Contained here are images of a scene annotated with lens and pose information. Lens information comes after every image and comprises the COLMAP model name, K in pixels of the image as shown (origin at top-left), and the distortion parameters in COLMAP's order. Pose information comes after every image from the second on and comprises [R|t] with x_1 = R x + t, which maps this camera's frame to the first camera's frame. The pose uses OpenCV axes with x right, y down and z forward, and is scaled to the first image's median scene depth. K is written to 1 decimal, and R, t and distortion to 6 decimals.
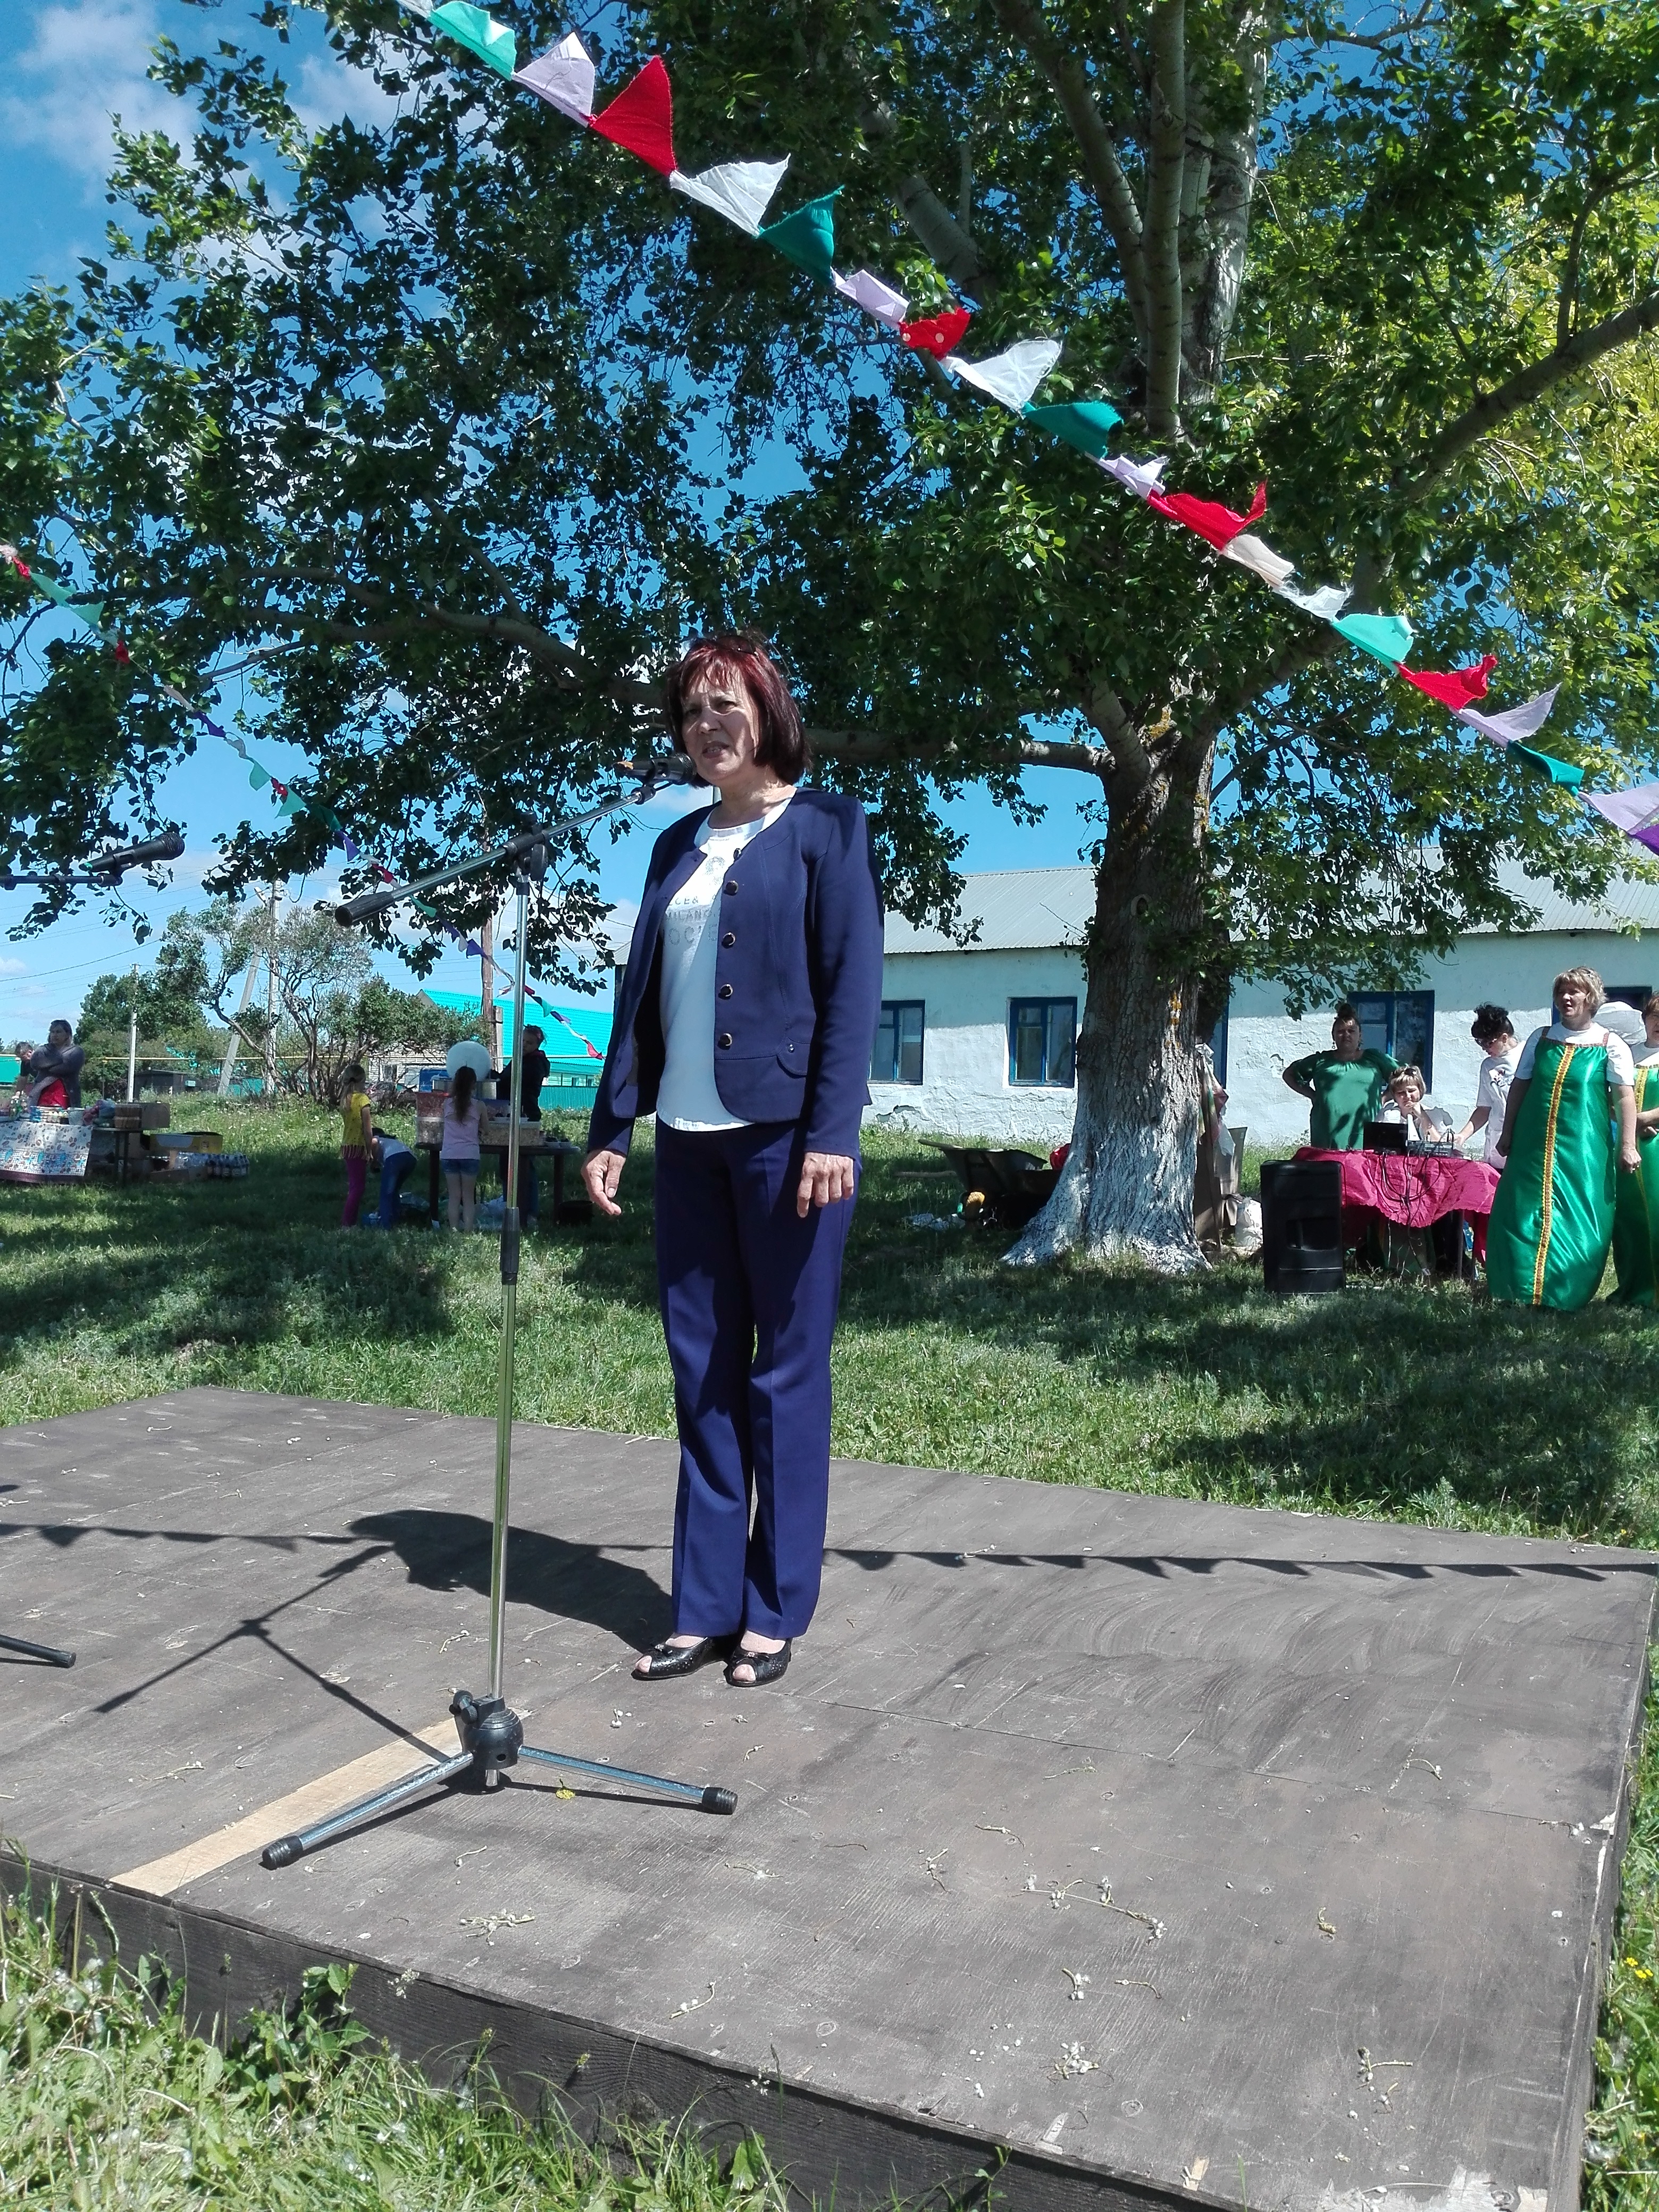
lens RADIAL K [[1774.7, 0, 793.4], [0, 1774.7, 1093.4], [0, 0, 1]] dist [0.086827, -0.151488]
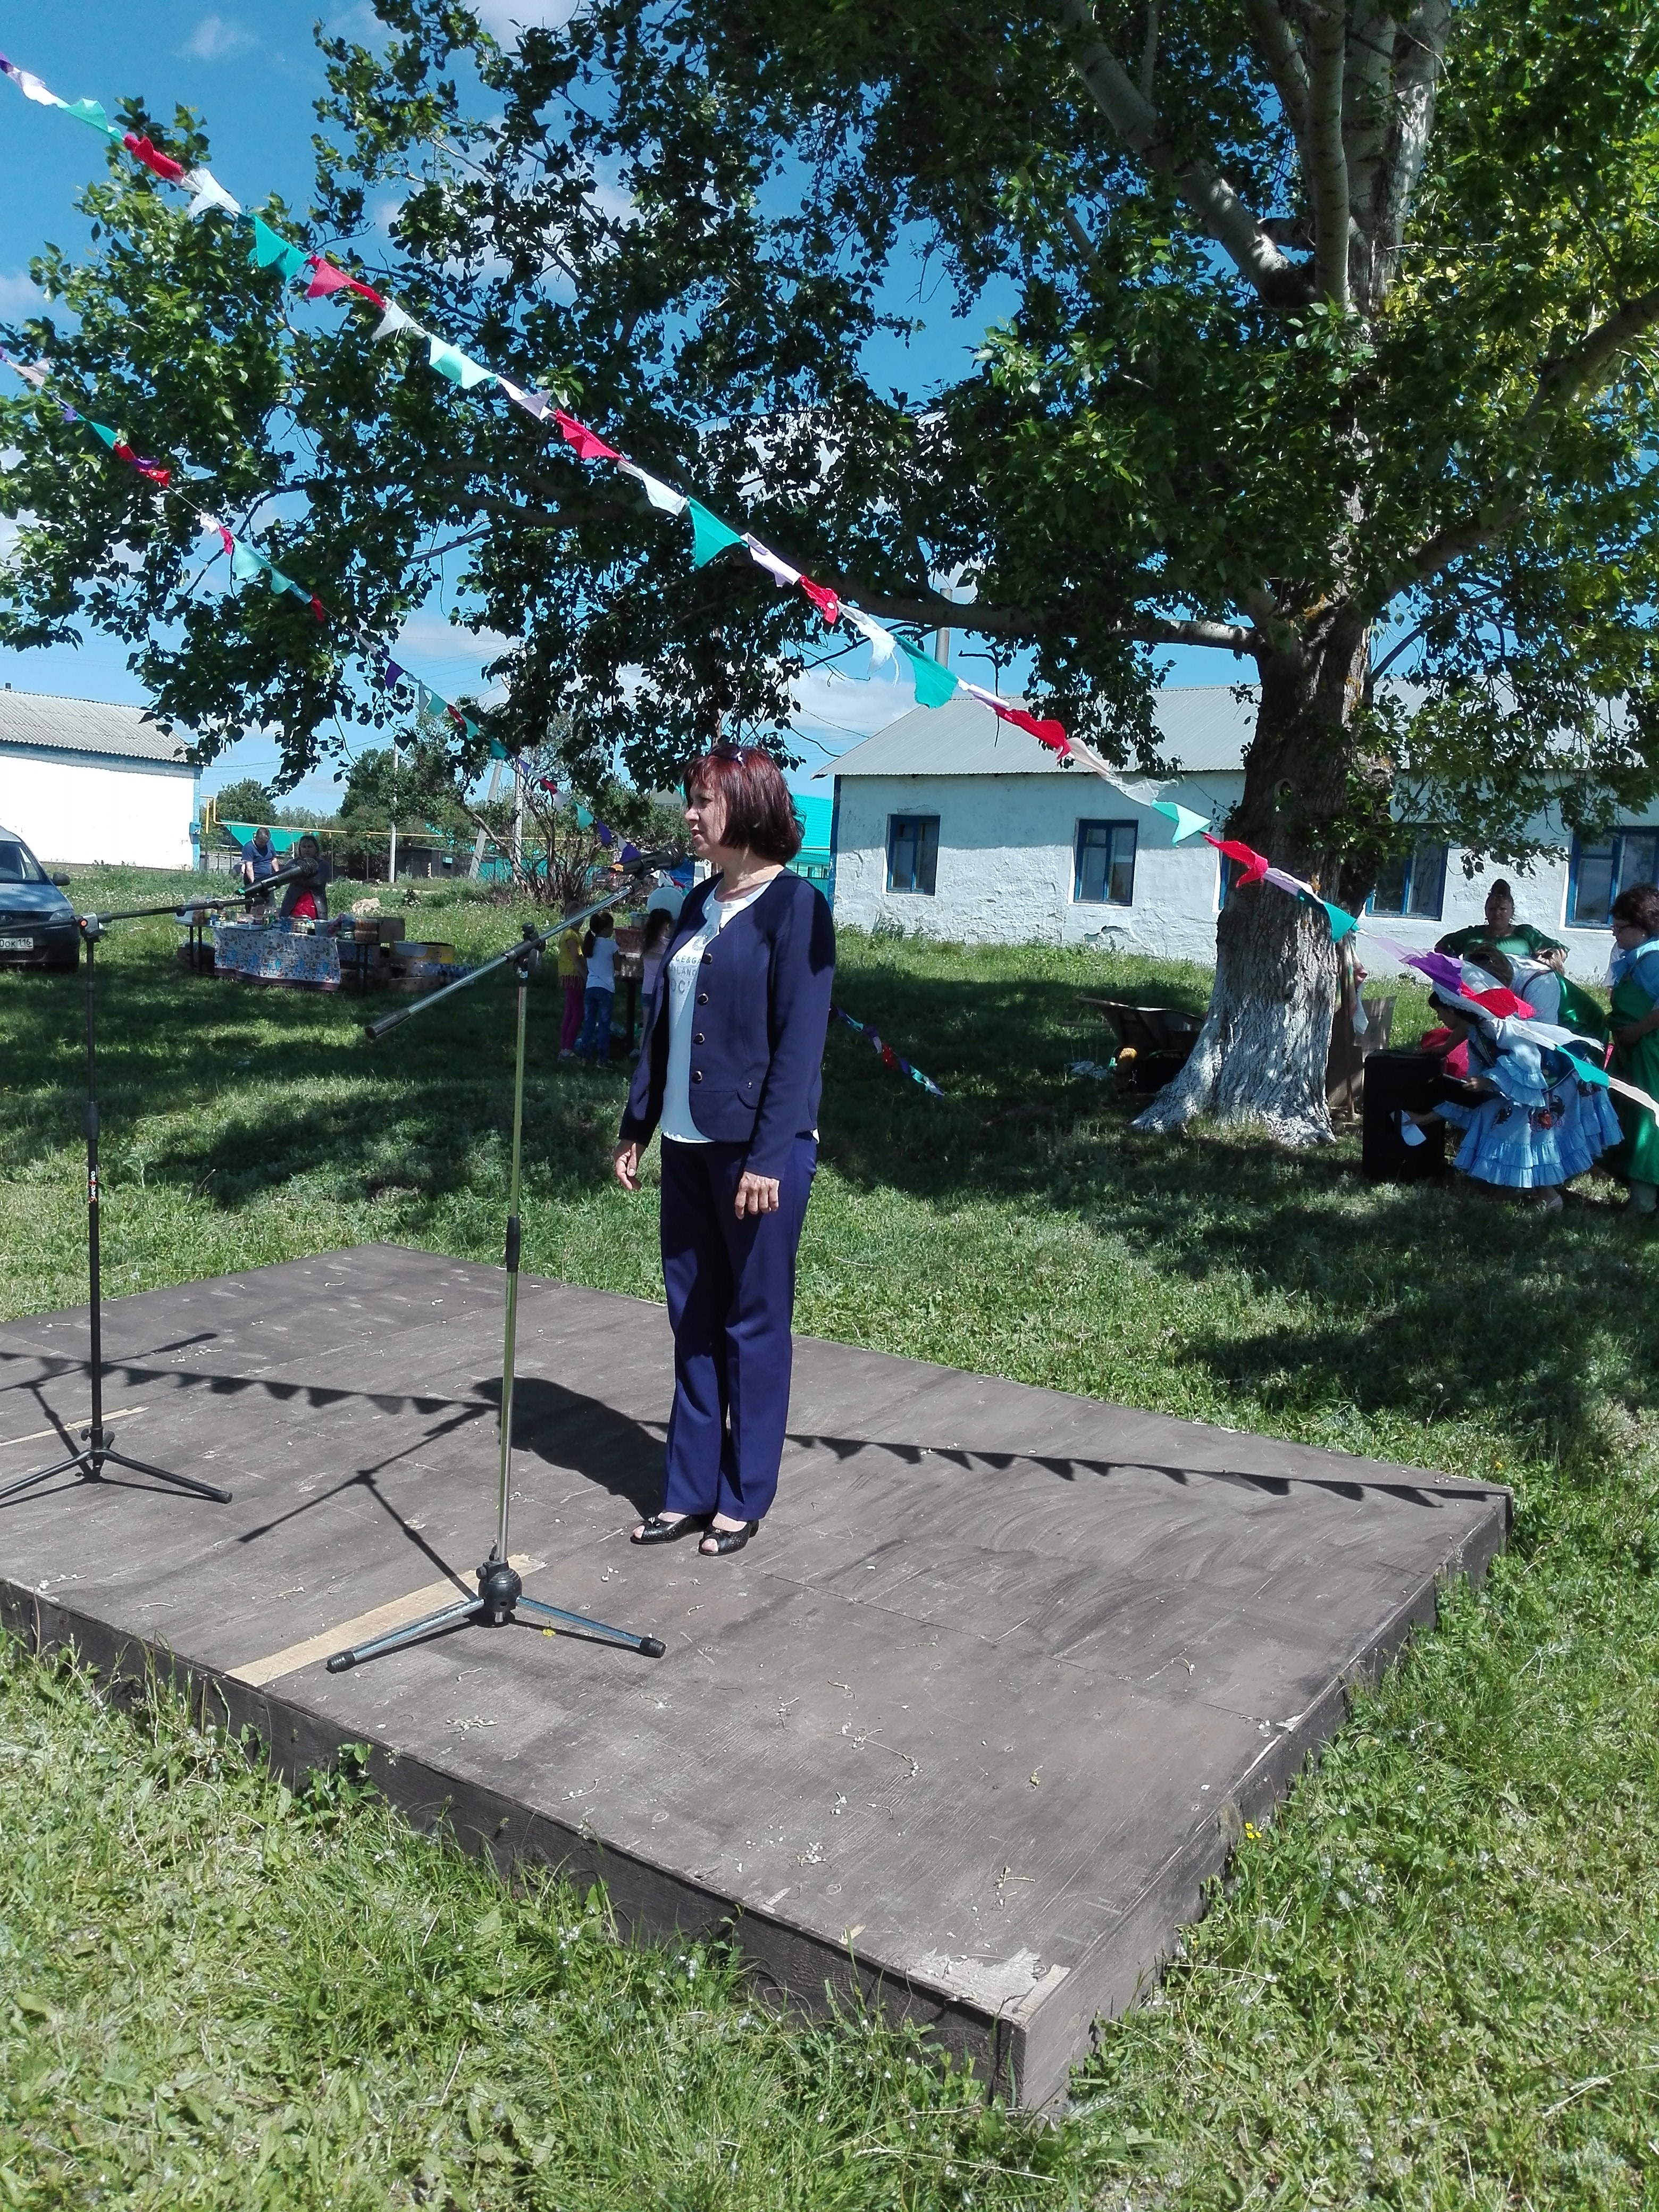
lens RADIAL K [[1774.7, 0, 793.4], [0, 1774.7, 1093.4], [0, 0, 1]] dist [0.086827, -0.151488]
pose [[0.990204, 0.041129, -0.133434, 0.218271], [-0.024520, 0.992004, 0.123805, -0.191453], [0.137459, -0.119320, 0.983294, -0.275422]]
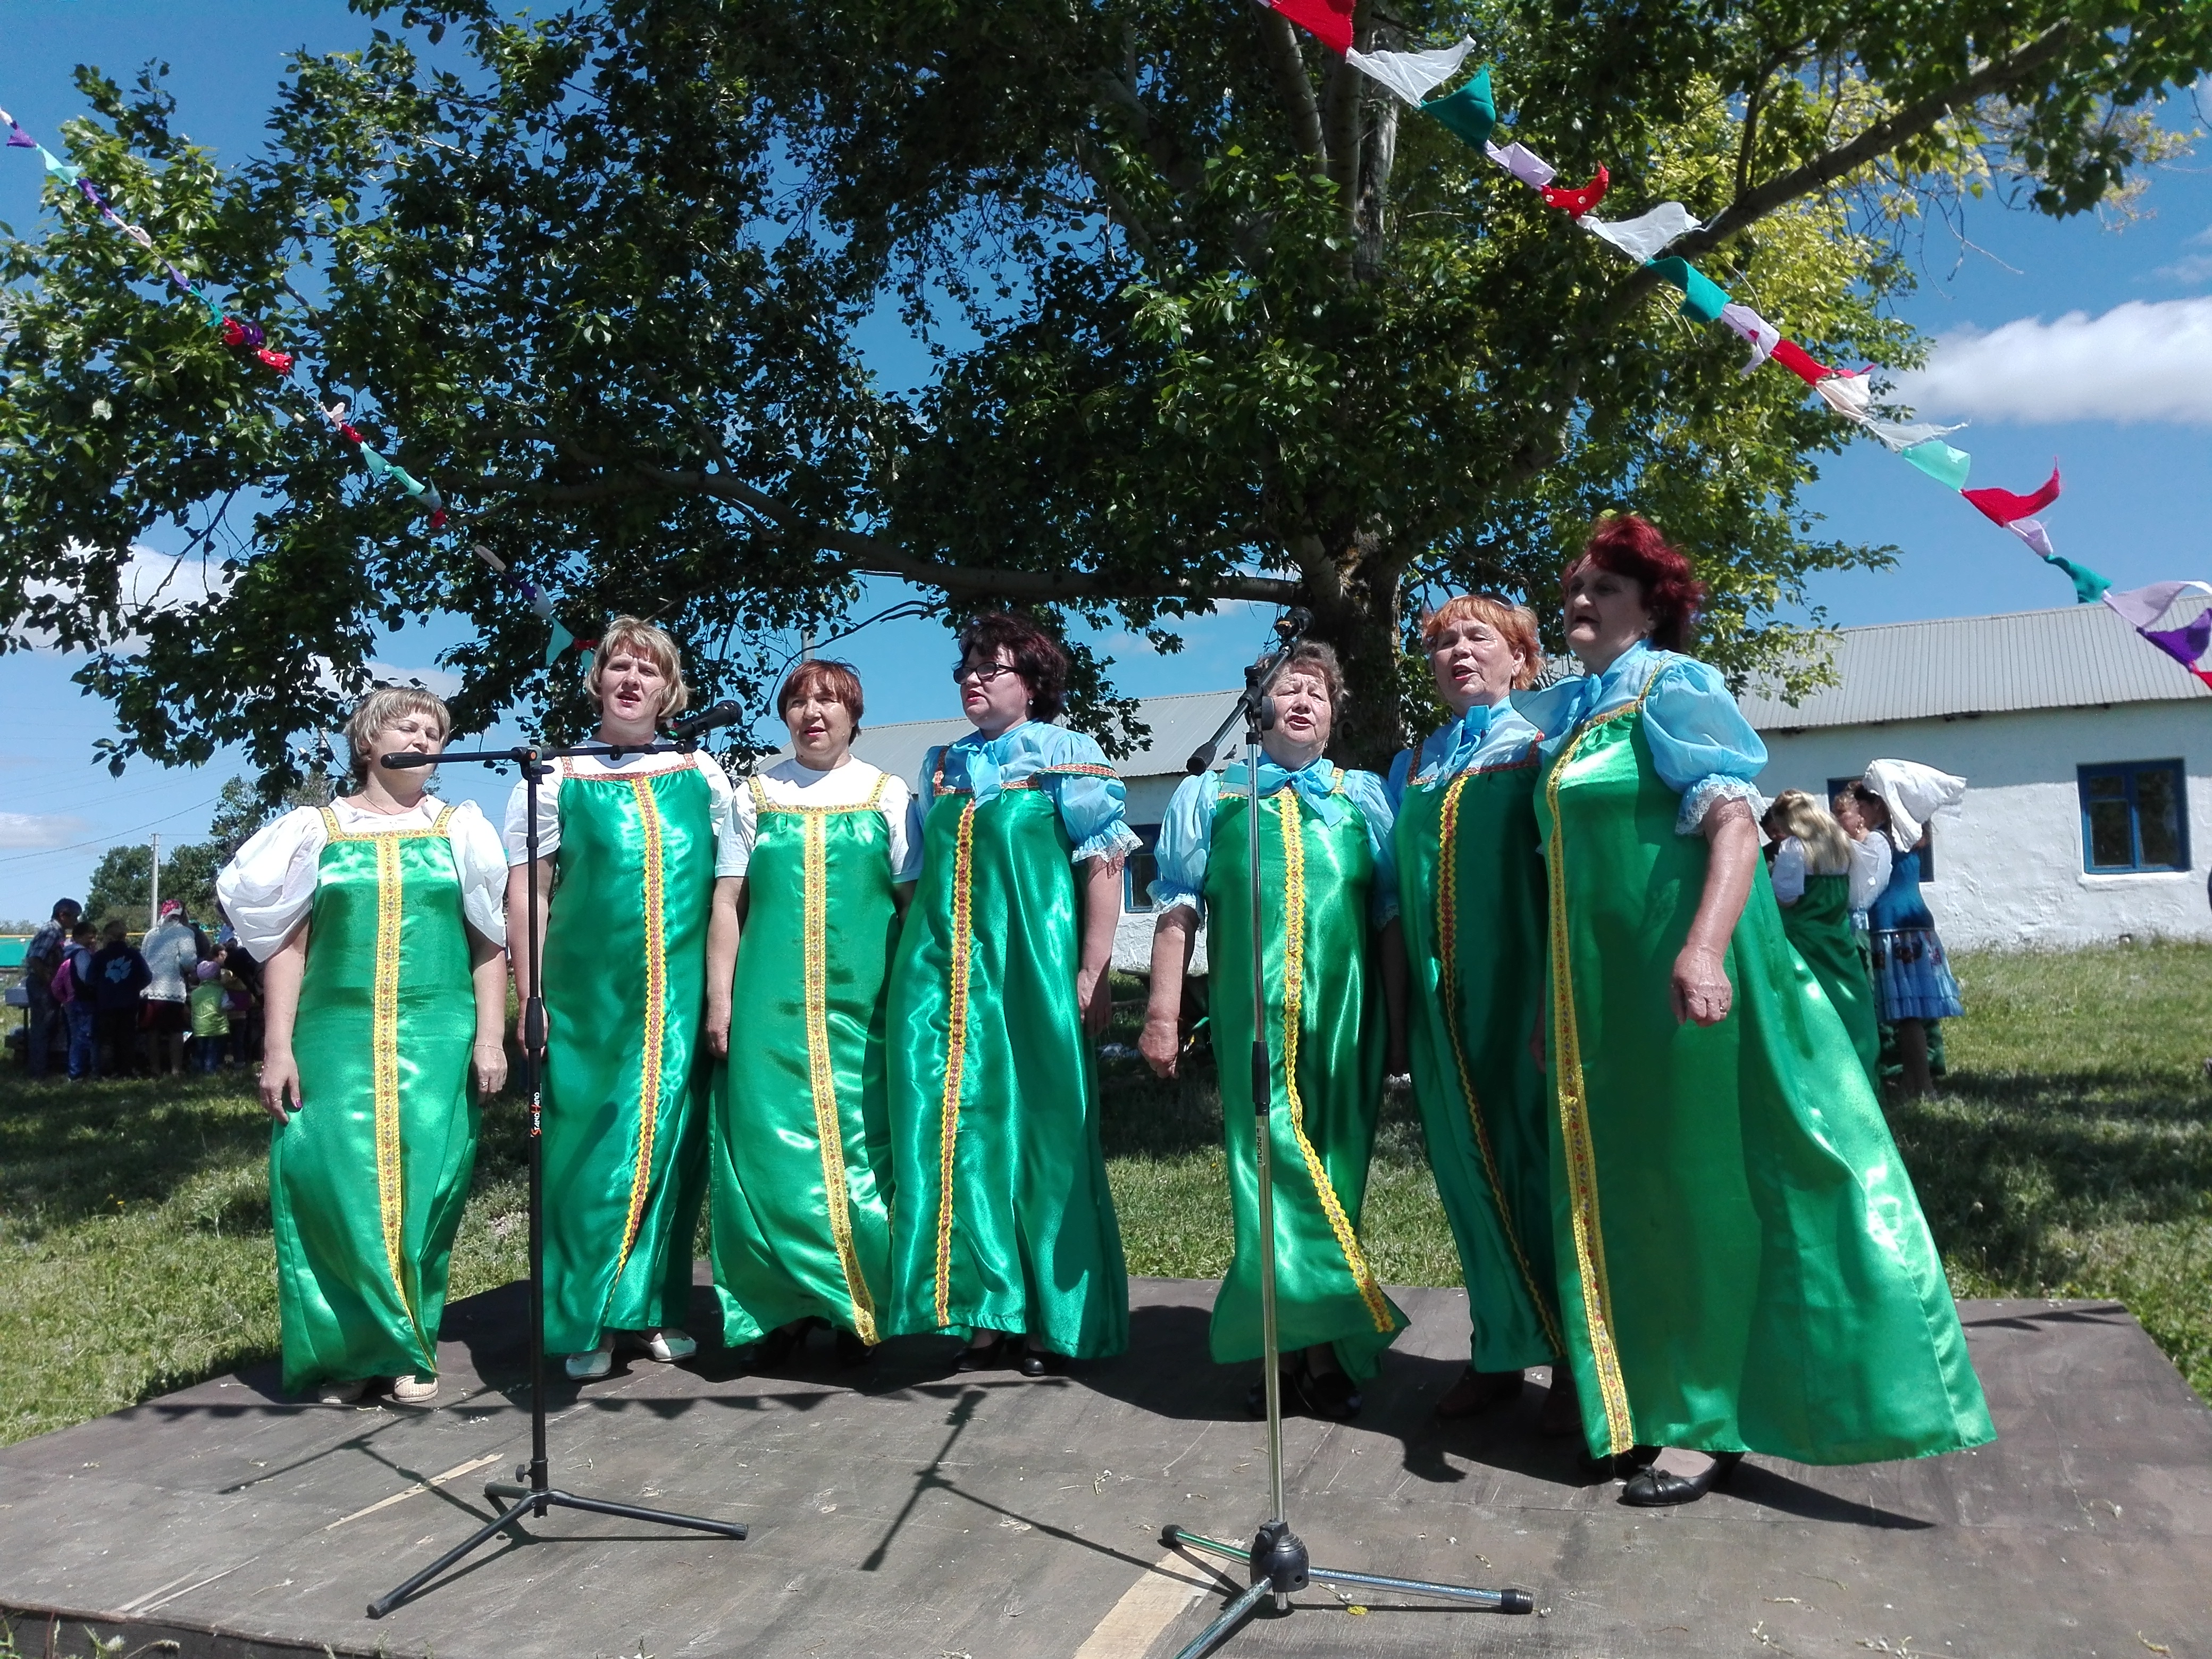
lens RADIAL K [[1774.7, 0, 1094.8], [0, 1774.7, 835.4], [0, 0, 1]] dist [0.086827, -0.151488]
pose [[0.992328, -0.048810, 0.113587, -0.349254], [0.055350, 0.996942, -0.055158, 0.003089], [-0.110547, 0.061022, 0.991996, -0.012294]]
